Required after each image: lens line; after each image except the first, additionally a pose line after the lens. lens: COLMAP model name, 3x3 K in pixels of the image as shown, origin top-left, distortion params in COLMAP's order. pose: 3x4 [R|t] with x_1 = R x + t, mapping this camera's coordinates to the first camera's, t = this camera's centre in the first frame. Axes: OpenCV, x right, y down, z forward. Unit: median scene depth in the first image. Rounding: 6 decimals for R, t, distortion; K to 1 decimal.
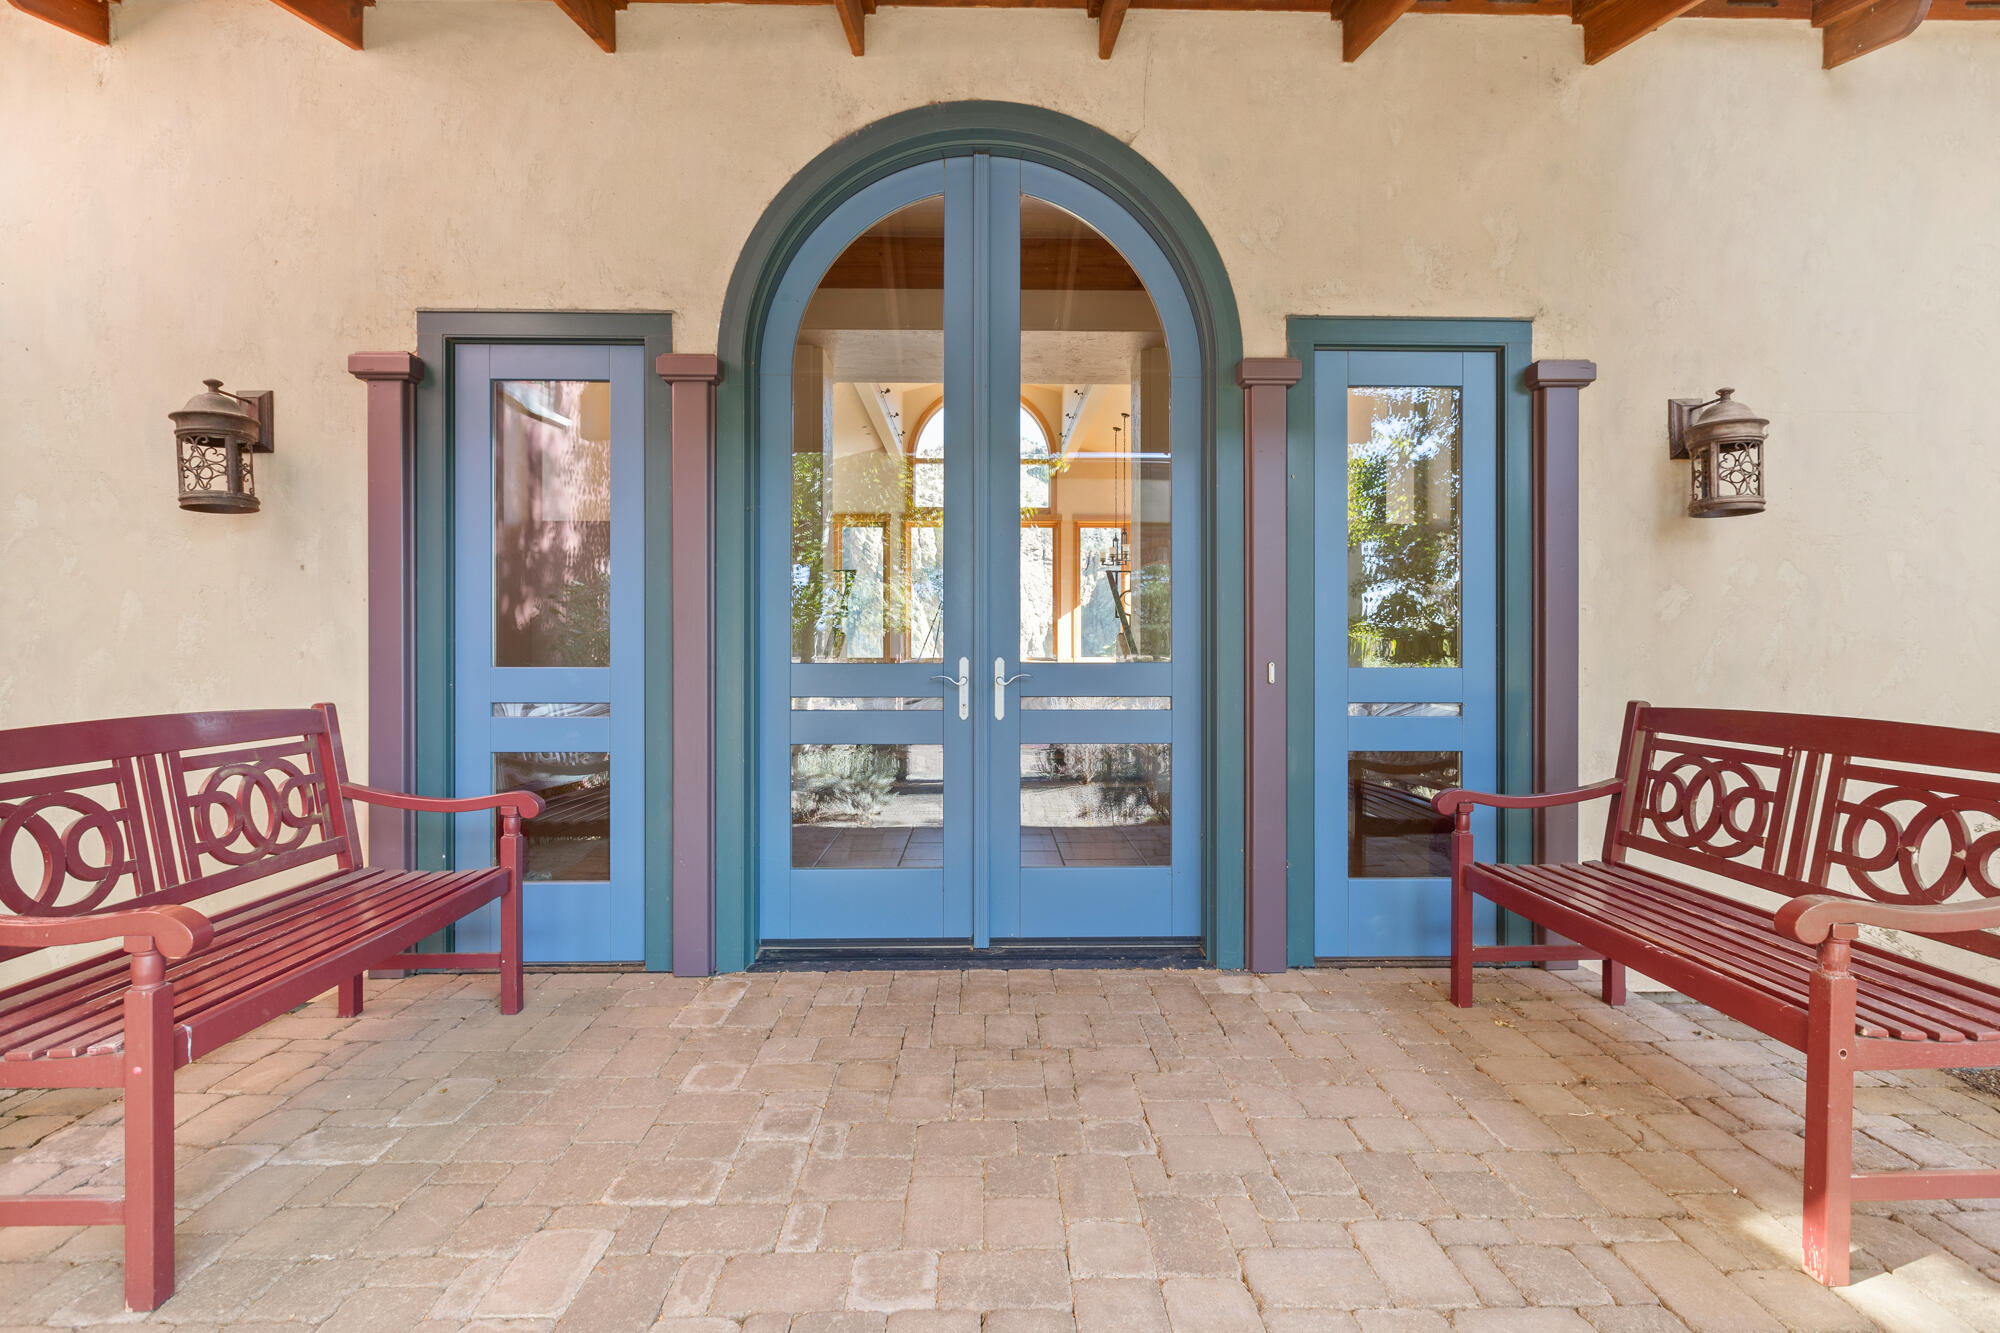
lens RADIAL K [[908.9, 0, 992.5], [0, 908.9, 656.5], [0, 0, 1]] dist [0.002340, 0.000781]
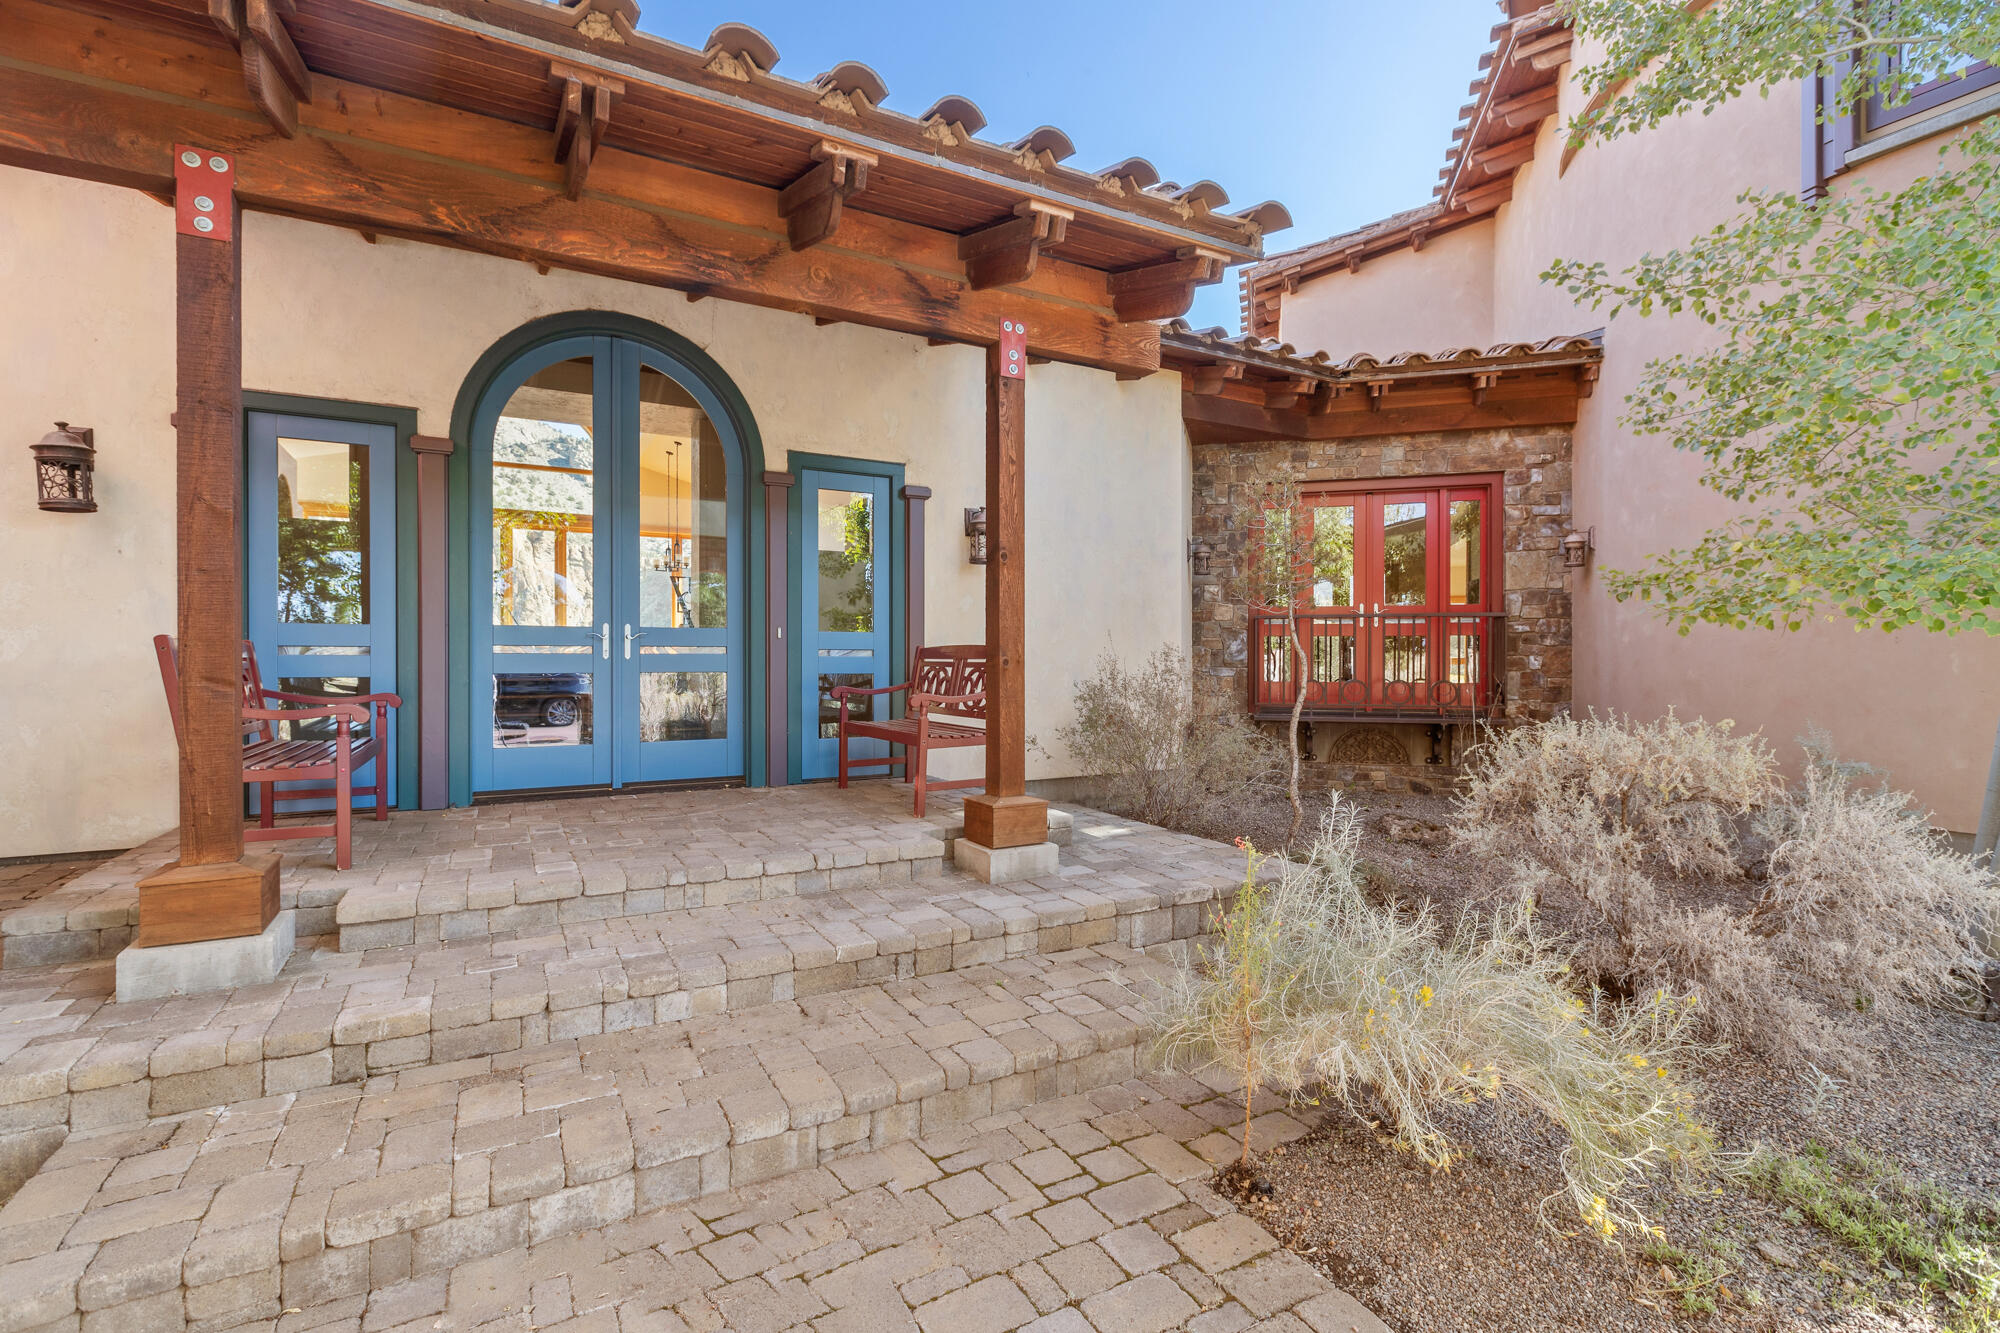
lens RADIAL K [[908.9, 0, 992.5], [0, 908.9, 656.5], [0, 0, 1]] dist [0.002340, 0.000781]
pose [[0.882782, 0.000547, 0.469782, -0.204671], [0.003672, 0.999961, -0.008066, 0.085049], [-0.469768, 0.008845, 0.882746, -0.925785]]
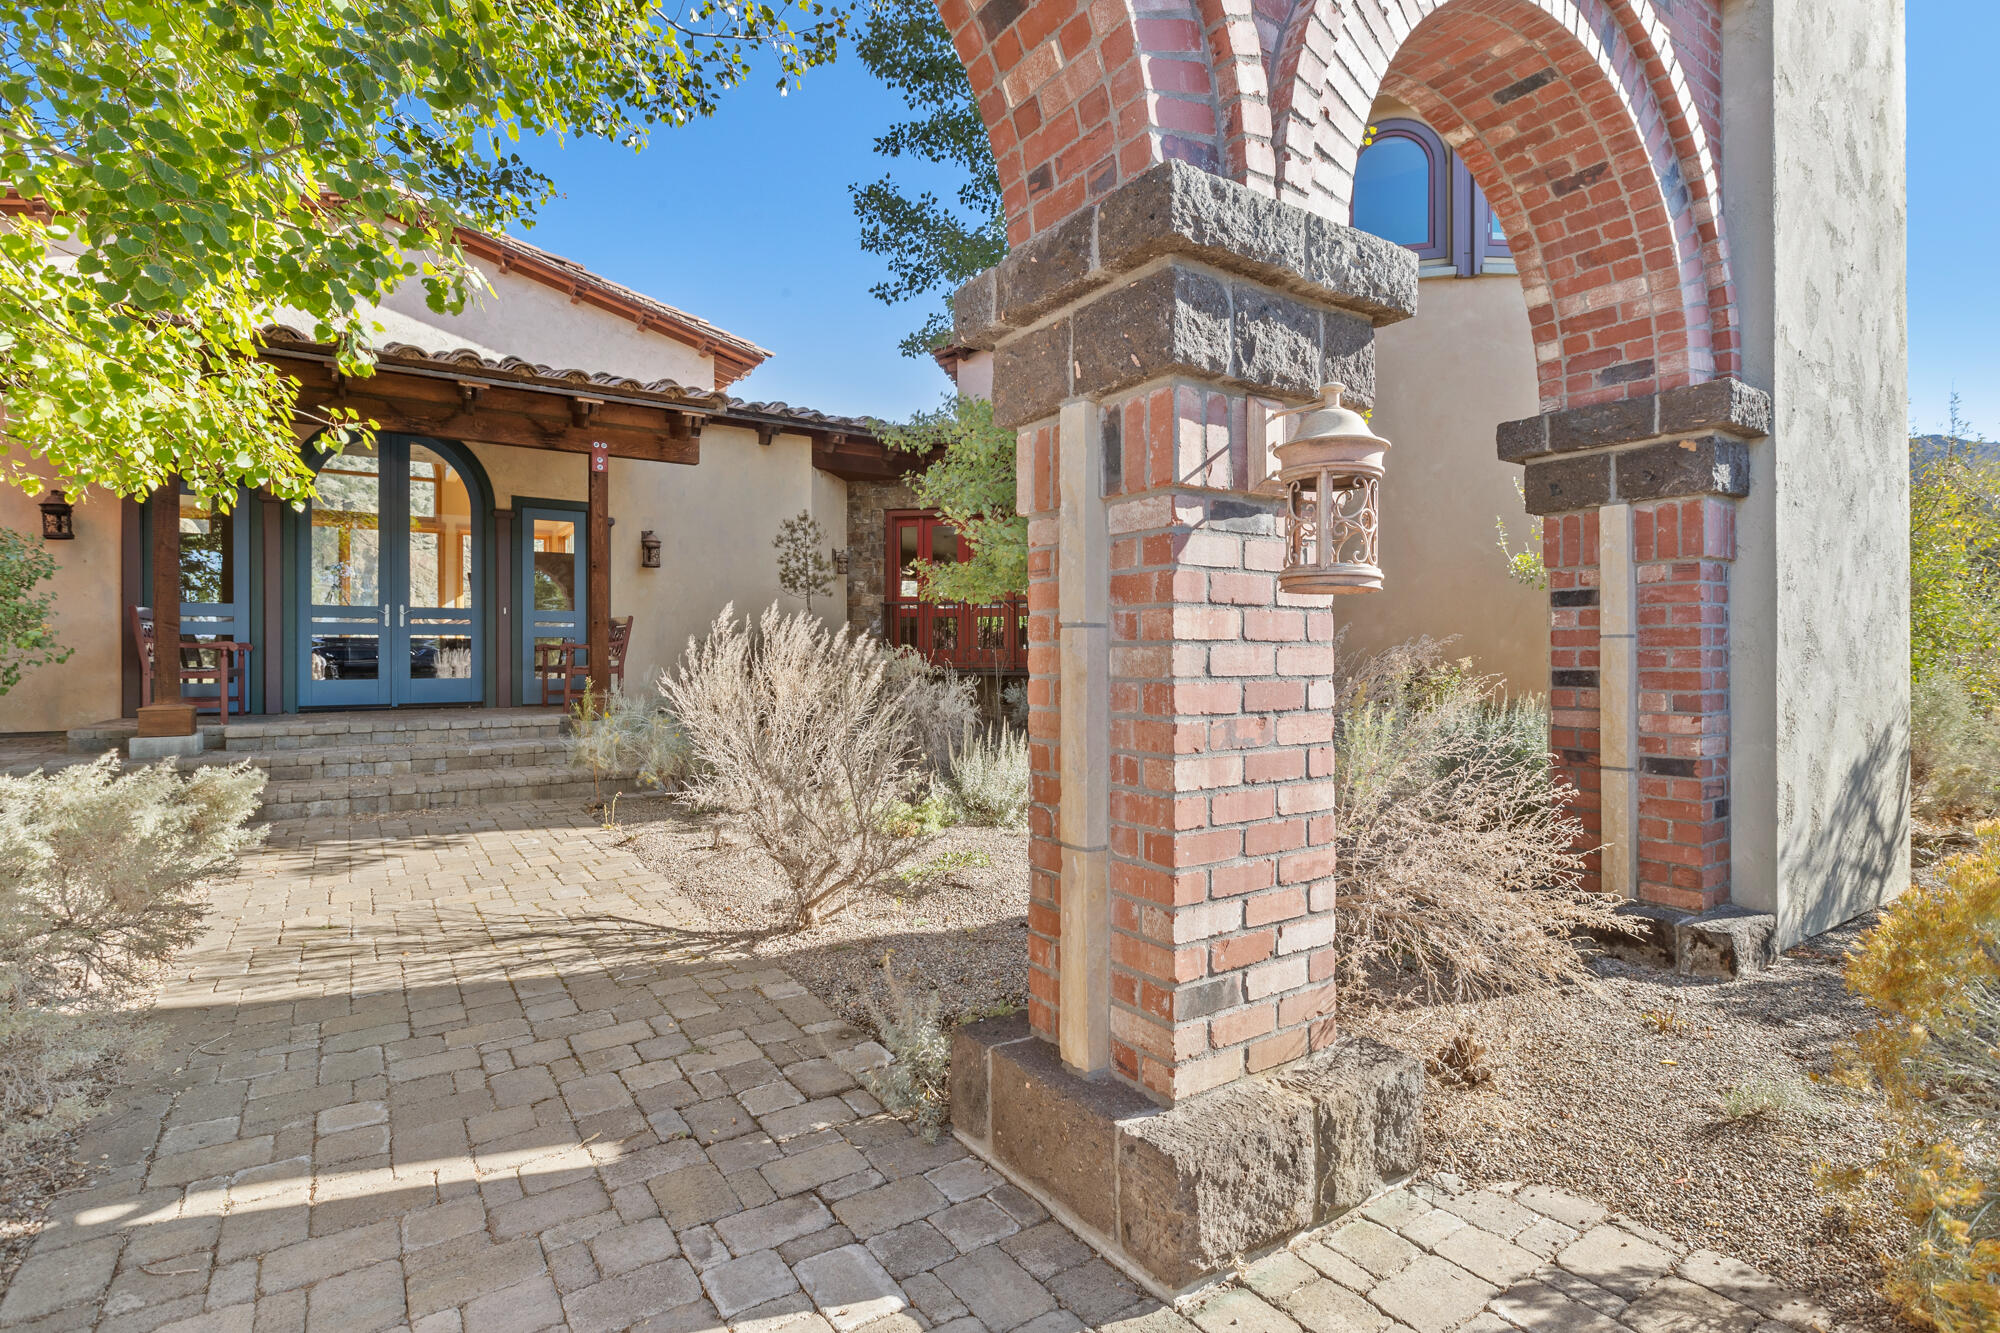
lens RADIAL K [[974.8, 0, 1000.9], [0, 974.8, 653.4], [0, 0, 1]] dist [0.000697, 0.000076]
pose [[0.839176, -0.001151, 0.543858, -0.081485], [0.006946, 0.999939, -0.008602, 0.200333], [-0.543815, 0.010996, 0.839133, -2.663379]]
